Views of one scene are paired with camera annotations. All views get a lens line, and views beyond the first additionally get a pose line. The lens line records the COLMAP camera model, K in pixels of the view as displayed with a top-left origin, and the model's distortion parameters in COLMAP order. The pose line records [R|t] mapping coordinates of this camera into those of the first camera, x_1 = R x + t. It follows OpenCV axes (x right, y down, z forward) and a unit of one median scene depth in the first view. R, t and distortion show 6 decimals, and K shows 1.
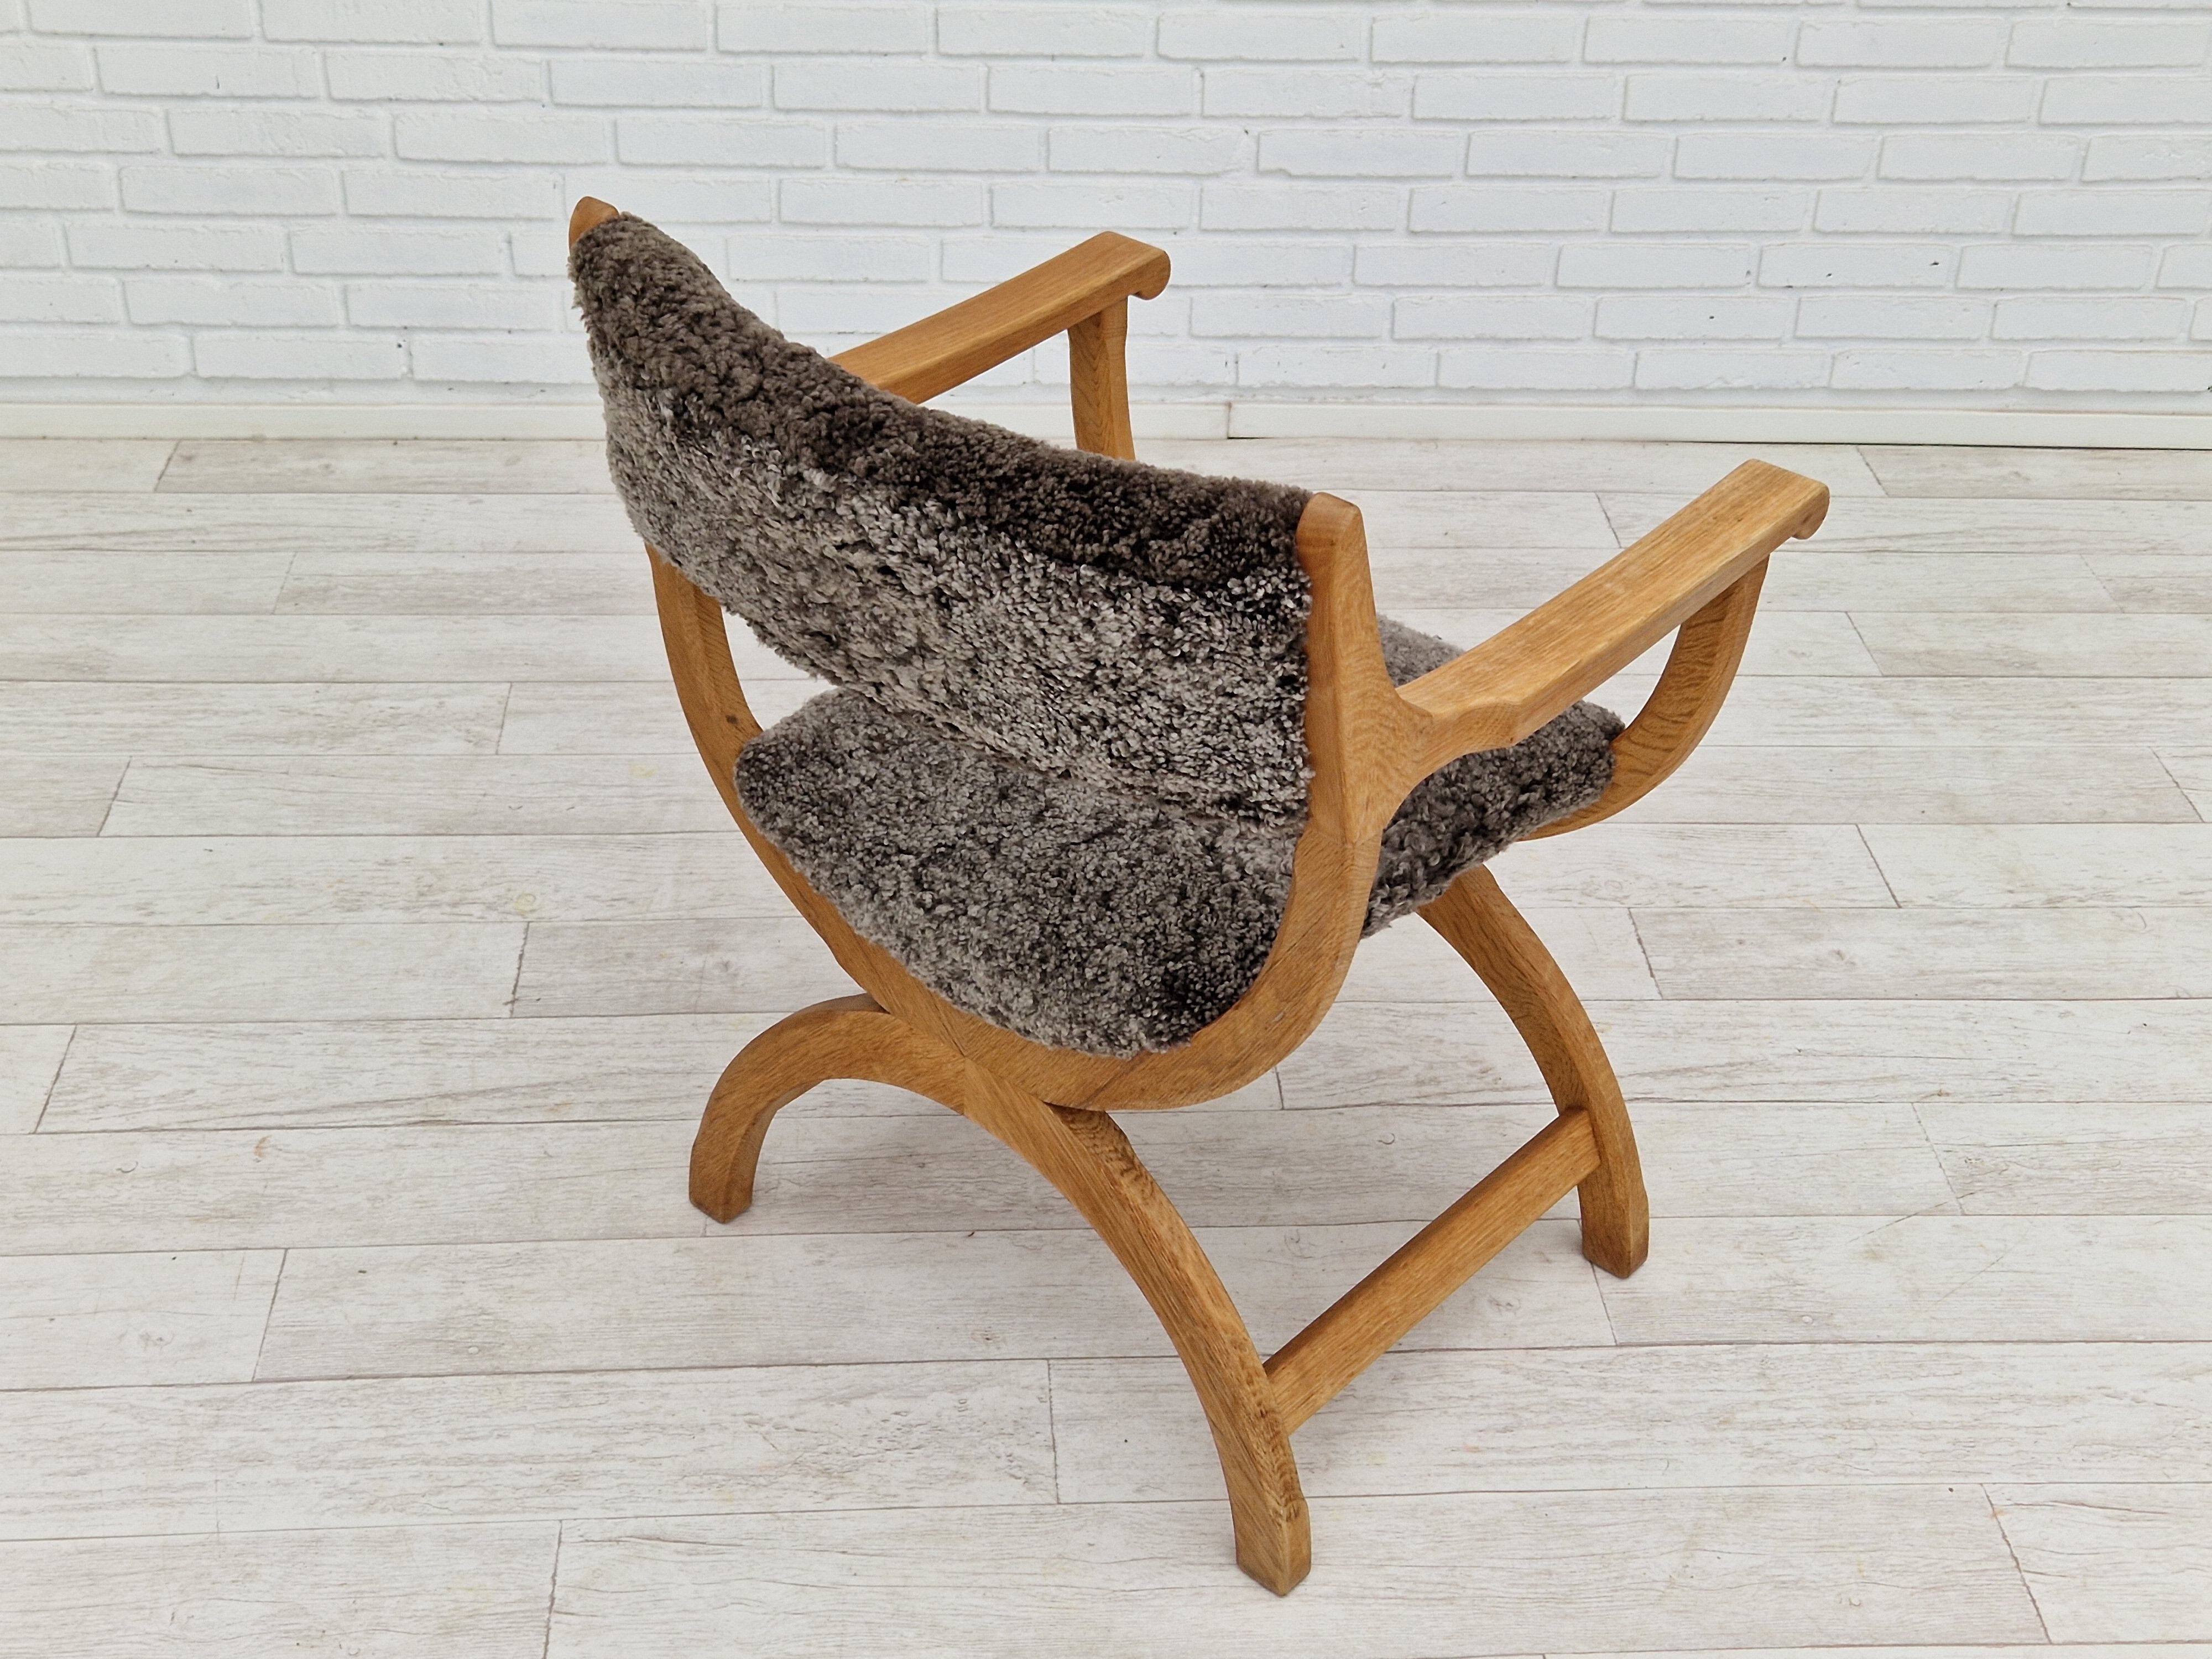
lens RADIAL K [[2908.9, 0, 1139.3], [0, 2908.9, 860.3], [0, 0, 1]] dist [0.067712, 0.000000]
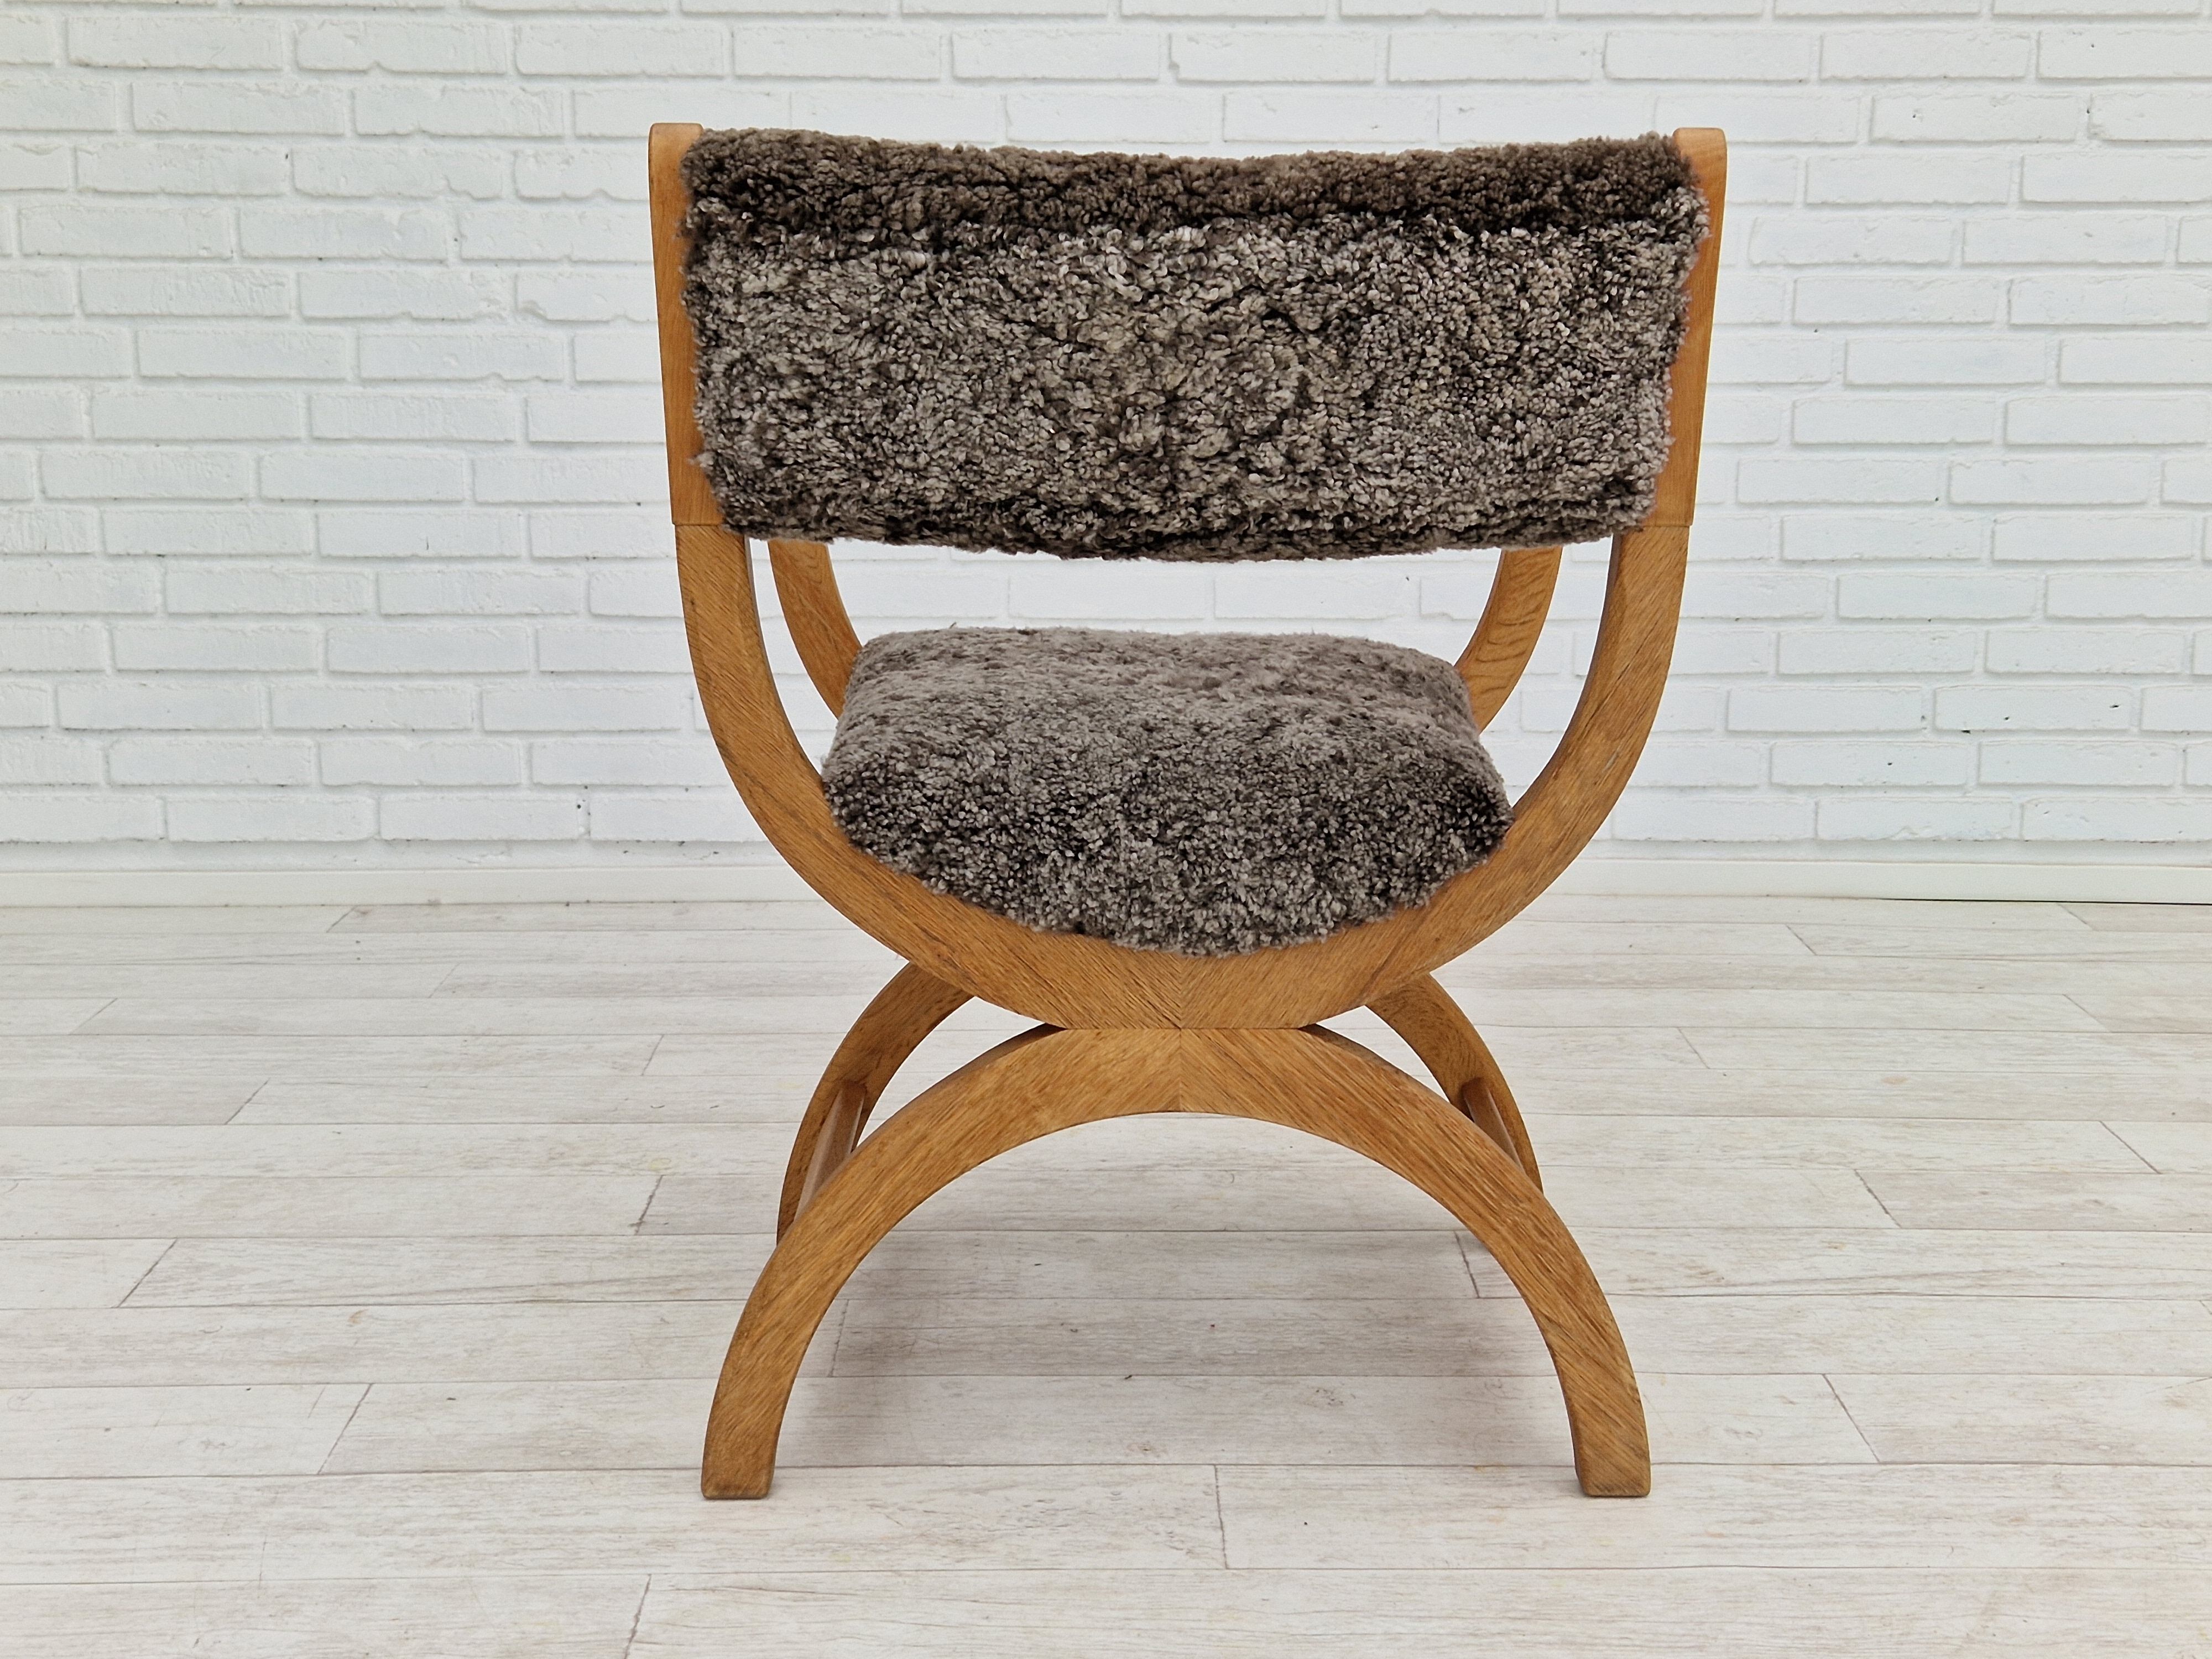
lens RADIAL K [[2908.9, 0, 1127.8], [0, 2908.9, 840.7], [0, 0, 1]] dist [0.067712, 0.000000]
pose [[0.997730, -0.021750, -0.063732, 0.001799], [-0.003074, 0.930710, -0.365746, 0.254112], [0.067271, 0.365111, 0.928530, 0.097774]]
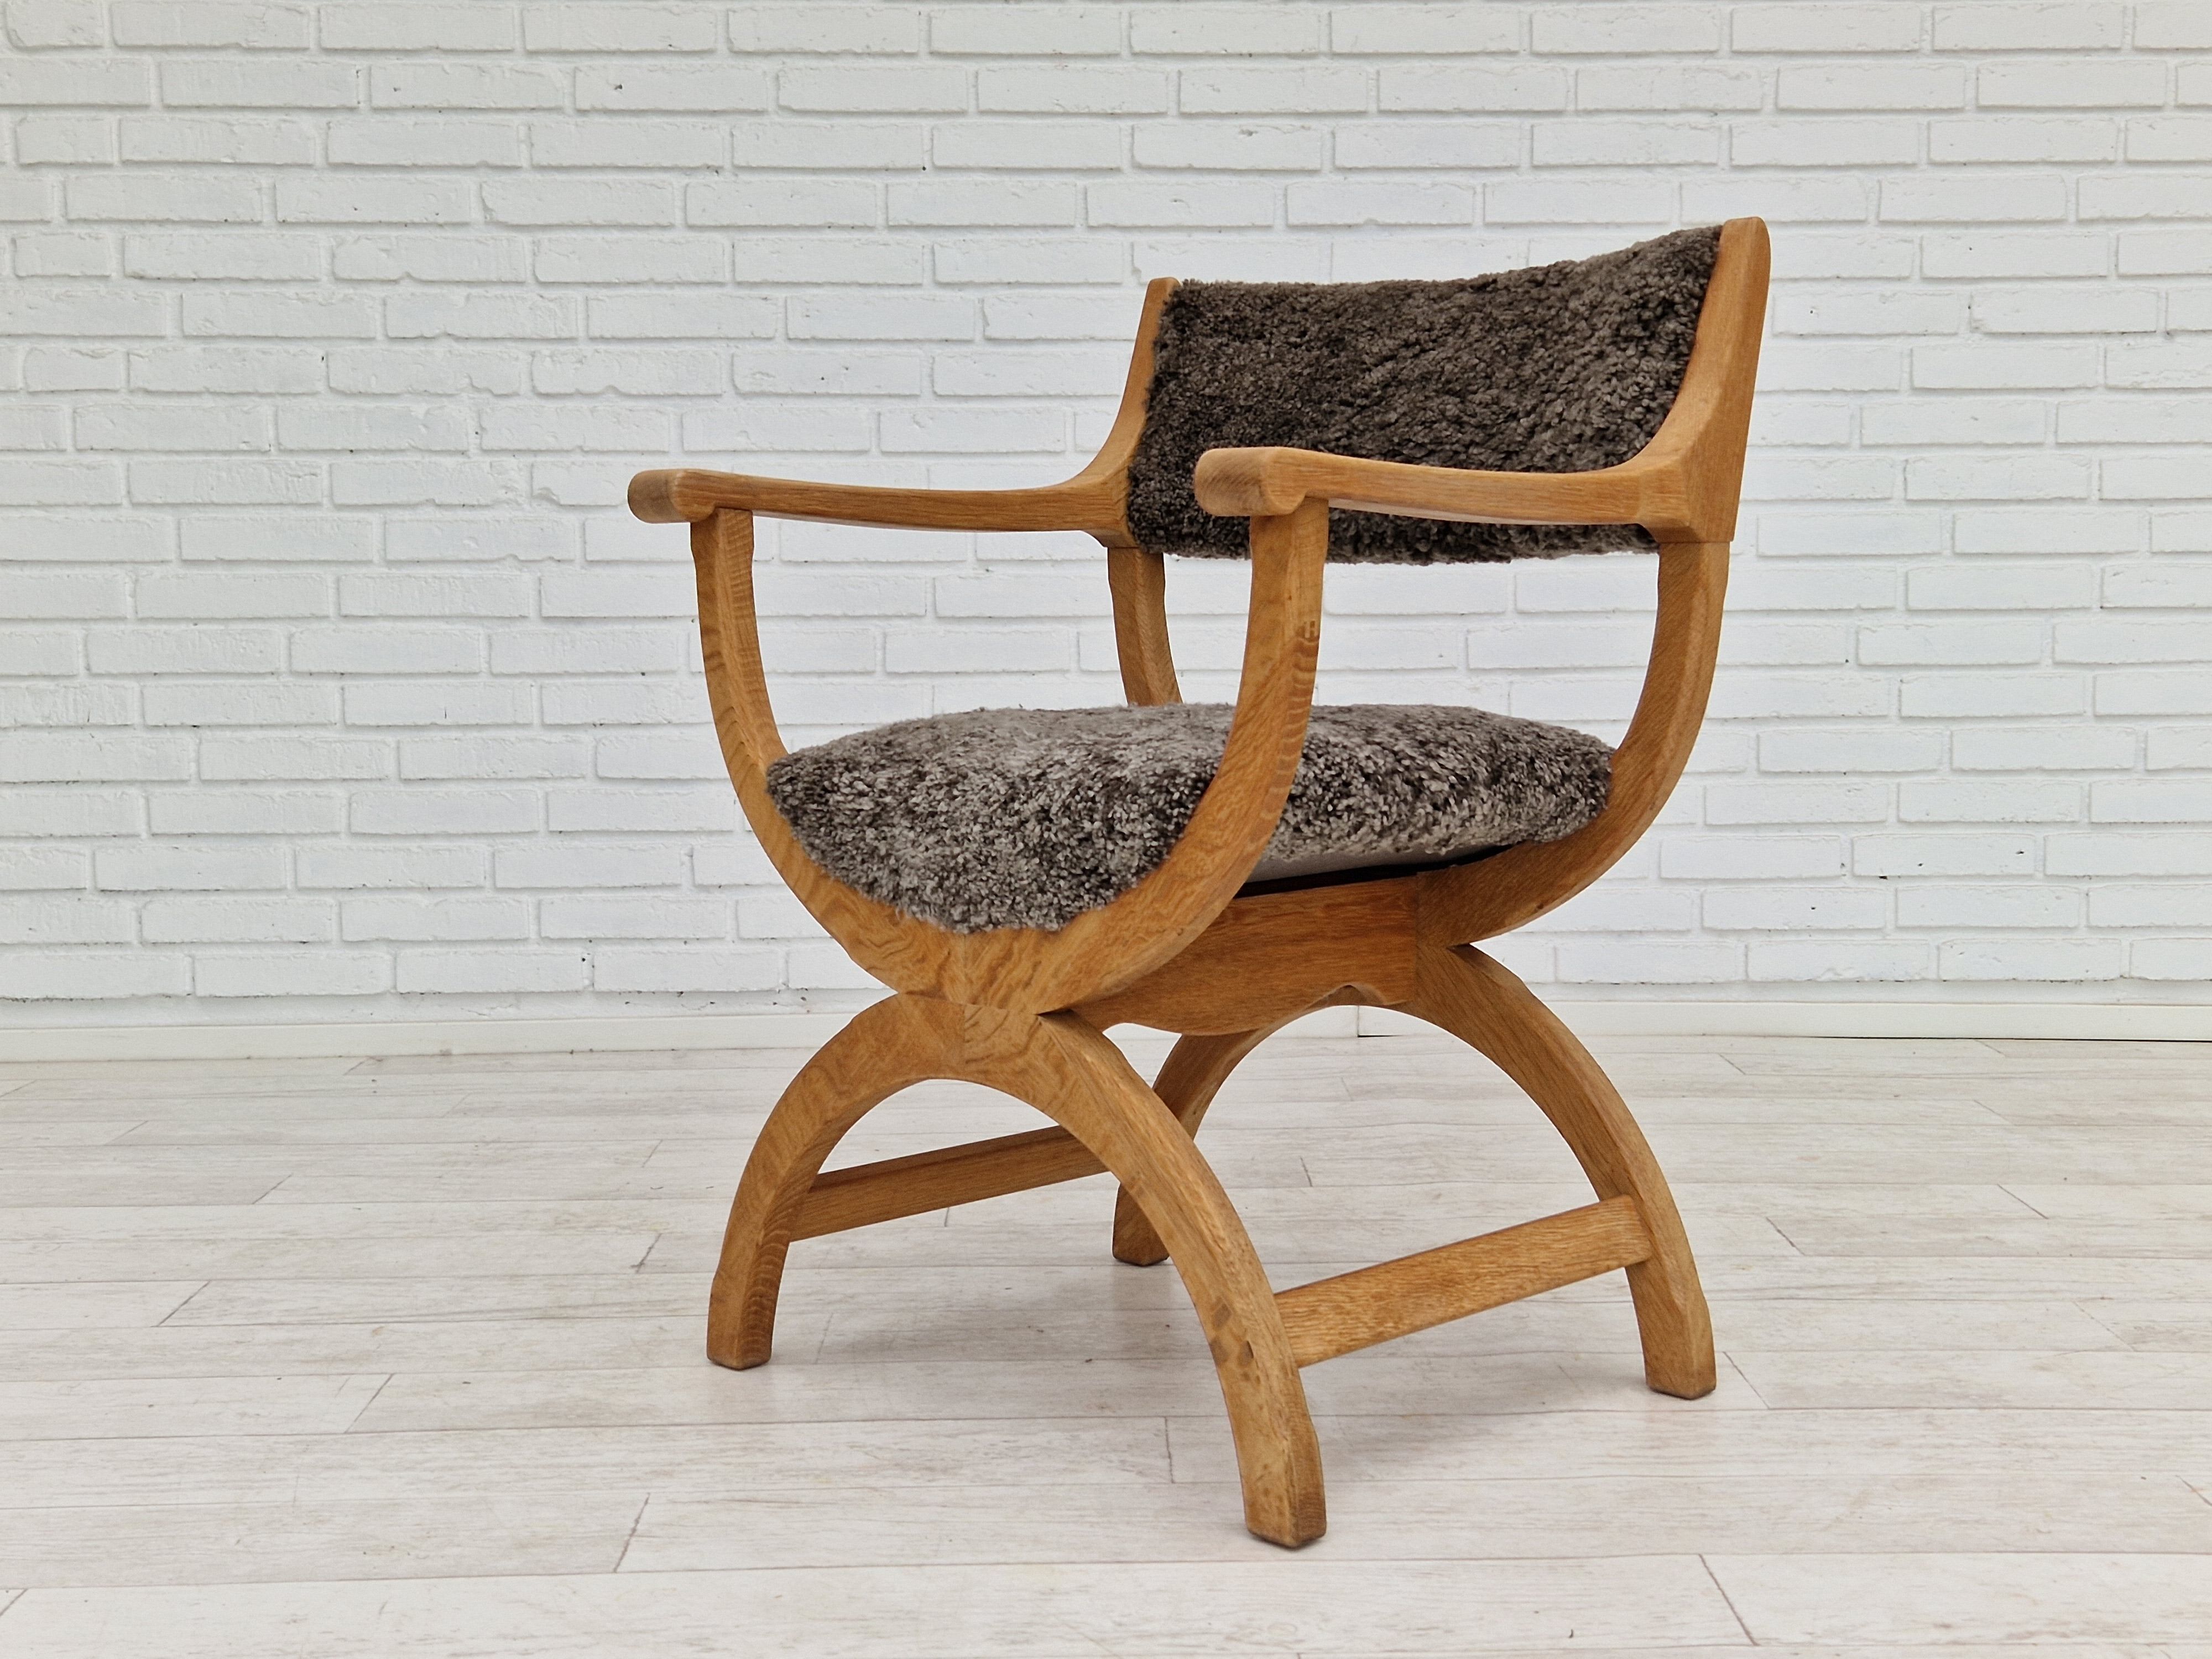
lens RADIAL K [[2908.9, 0, 1152.4], [0, 2908.9, 877.9], [0, 0, 1]] dist [0.067712, 0.000000]
pose [[0.997945, -0.037146, -0.052207, 0.016660], [0.009058, 0.888407, -0.458968, 0.363226], [0.063430, 0.457552, 0.886918, 0.058613]]
